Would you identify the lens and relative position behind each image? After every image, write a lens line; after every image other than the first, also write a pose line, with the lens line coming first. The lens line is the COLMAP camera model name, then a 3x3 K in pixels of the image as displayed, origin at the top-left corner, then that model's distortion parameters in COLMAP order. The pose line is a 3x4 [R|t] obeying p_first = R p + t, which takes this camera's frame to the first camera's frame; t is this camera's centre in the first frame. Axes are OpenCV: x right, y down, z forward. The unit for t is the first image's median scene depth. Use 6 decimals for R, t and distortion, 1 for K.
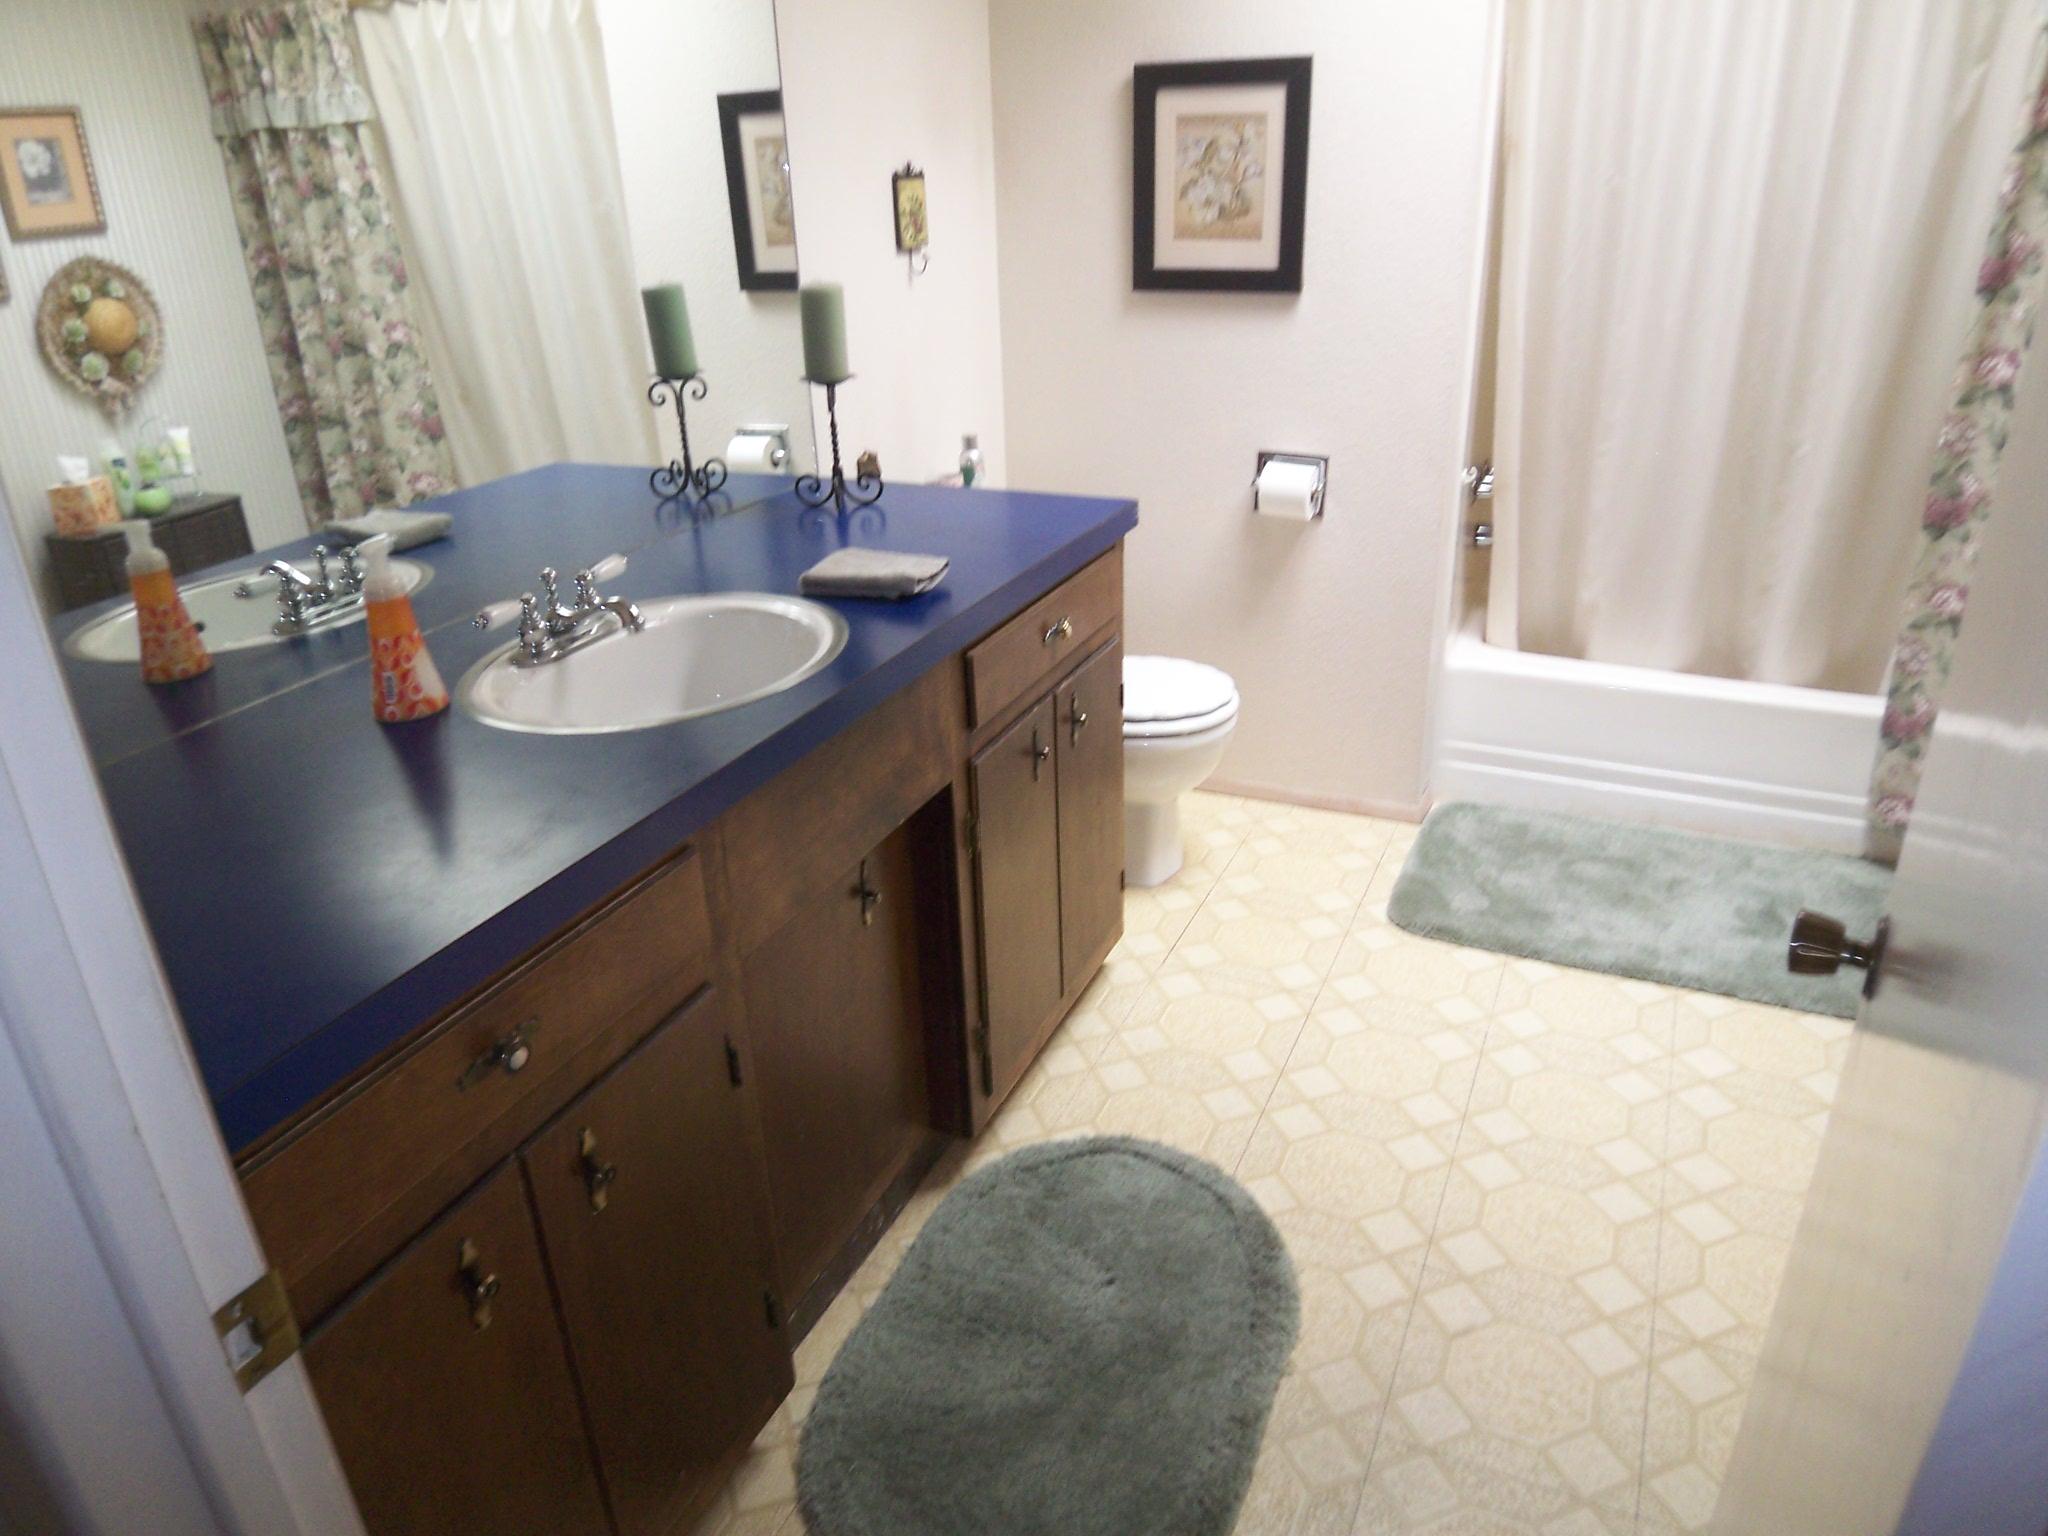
lens RADIAL K [[1404.8, 0, 993.7], [0, 1404.8, 766.7], [0, 0, 1]] dist [-0.047800, 0.000722]
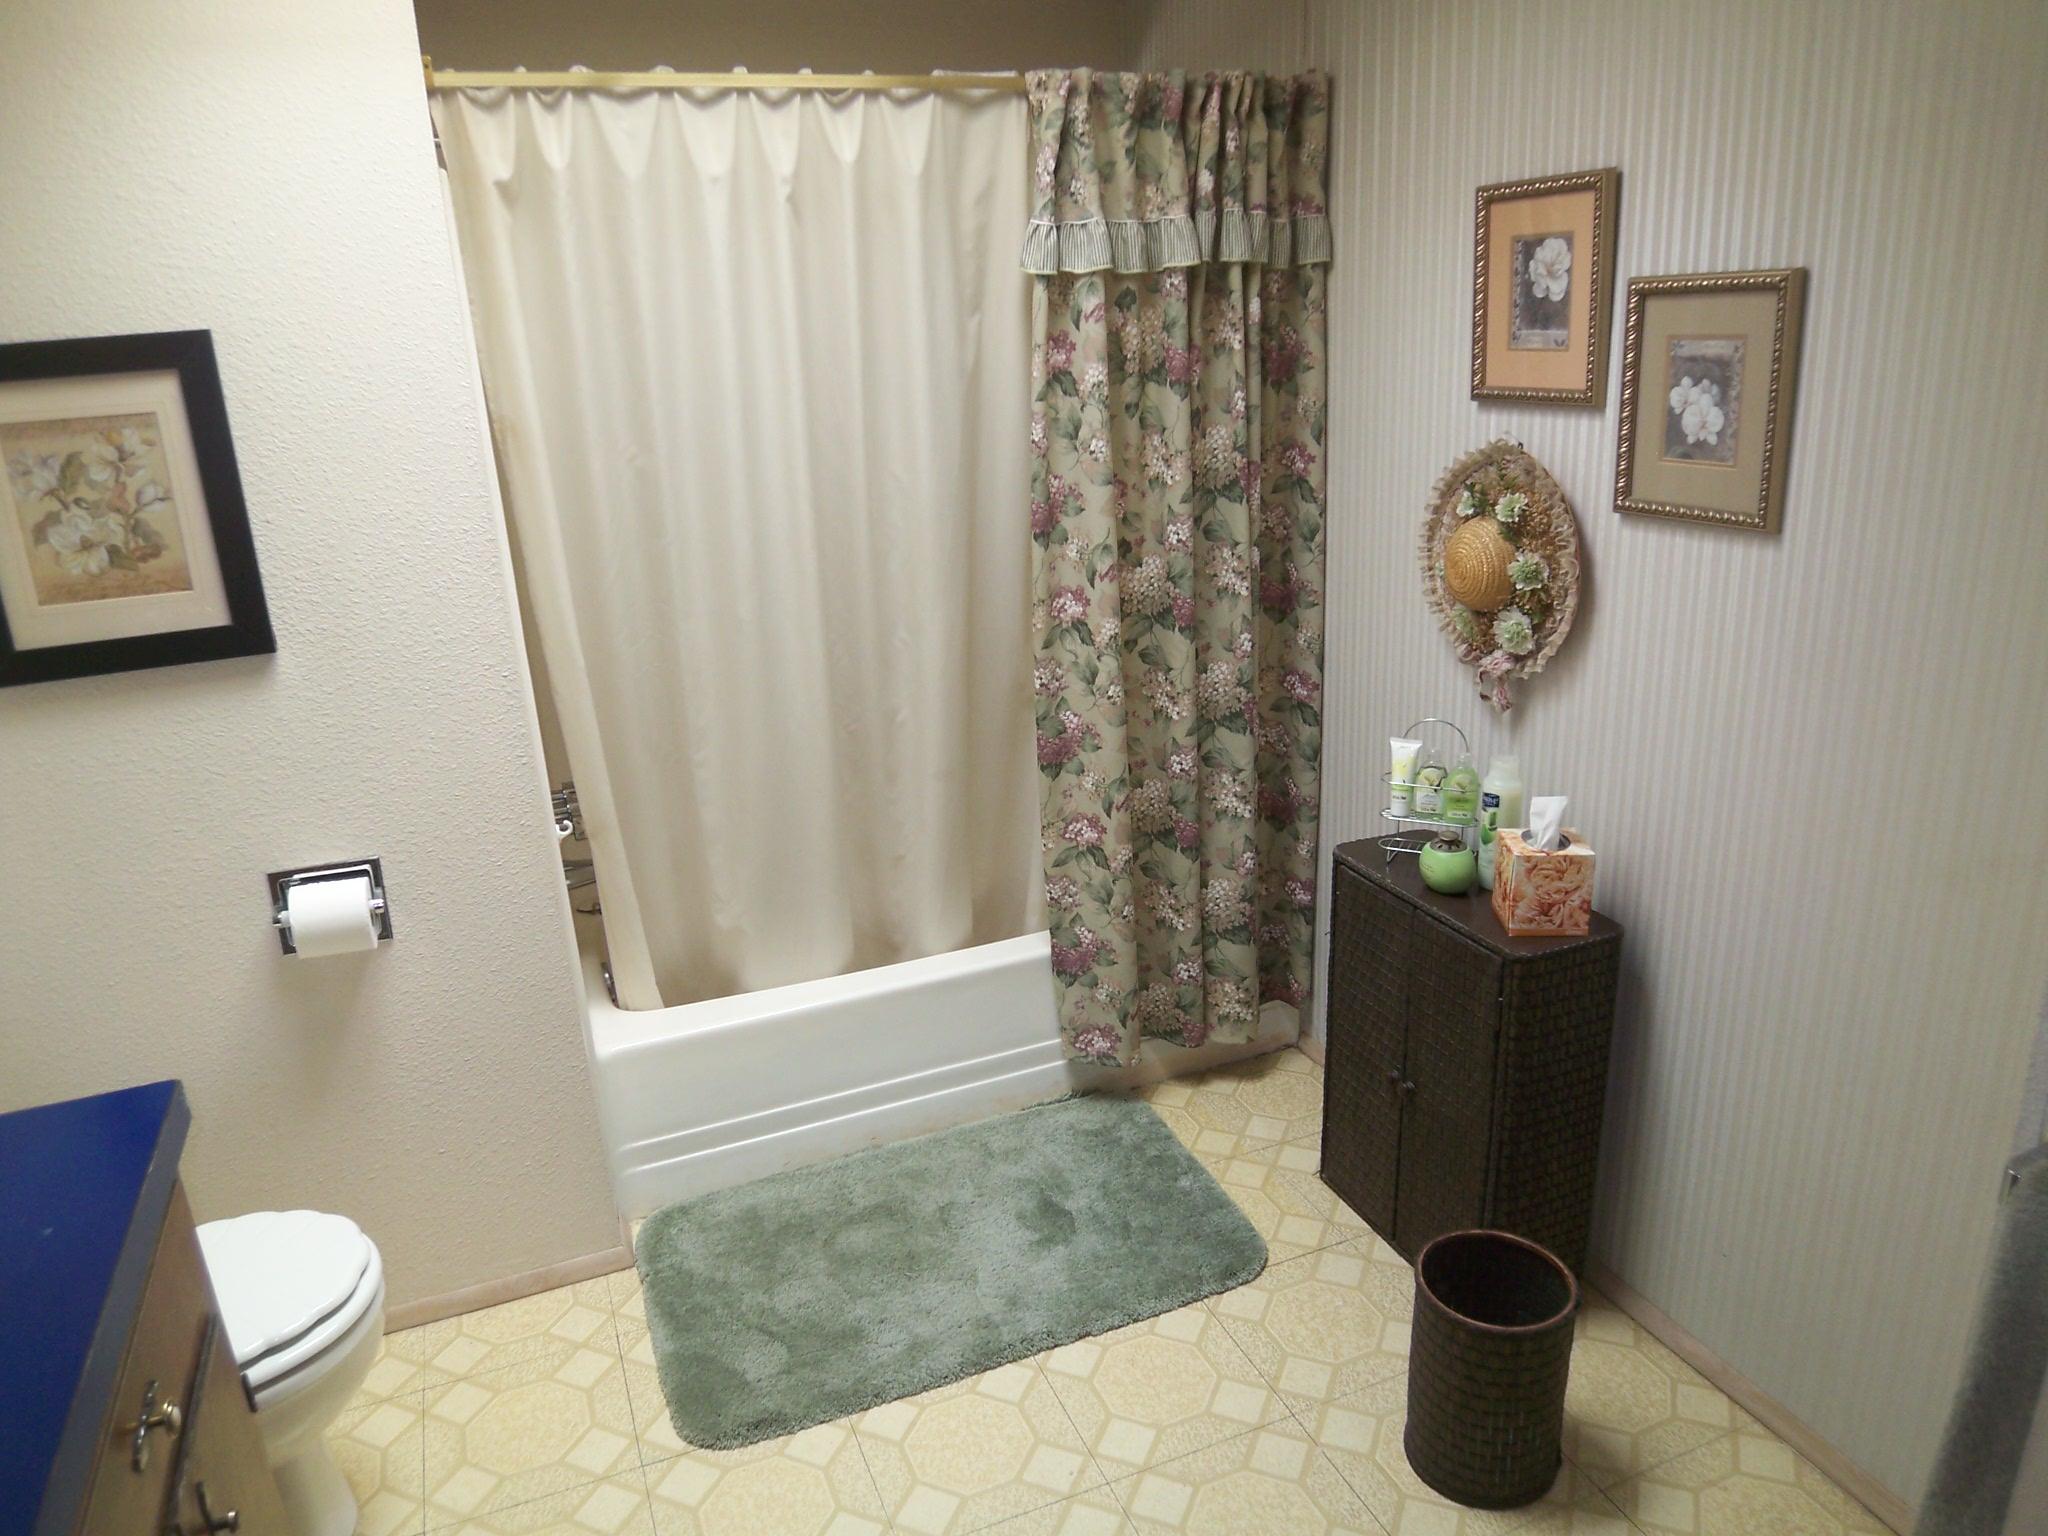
lens RADIAL K [[1371.8, 0, 1013.5], [0, 1371.8, 767.5], [0, 0, 1]] dist [-0.005338, -0.050550]
pose [[0.680969, -0.229172, 0.695530, -0.016707], [0.329269, 0.944169, -0.011279, -0.156609], [-0.654113, 0.236697, 0.718409, 0.282410]]
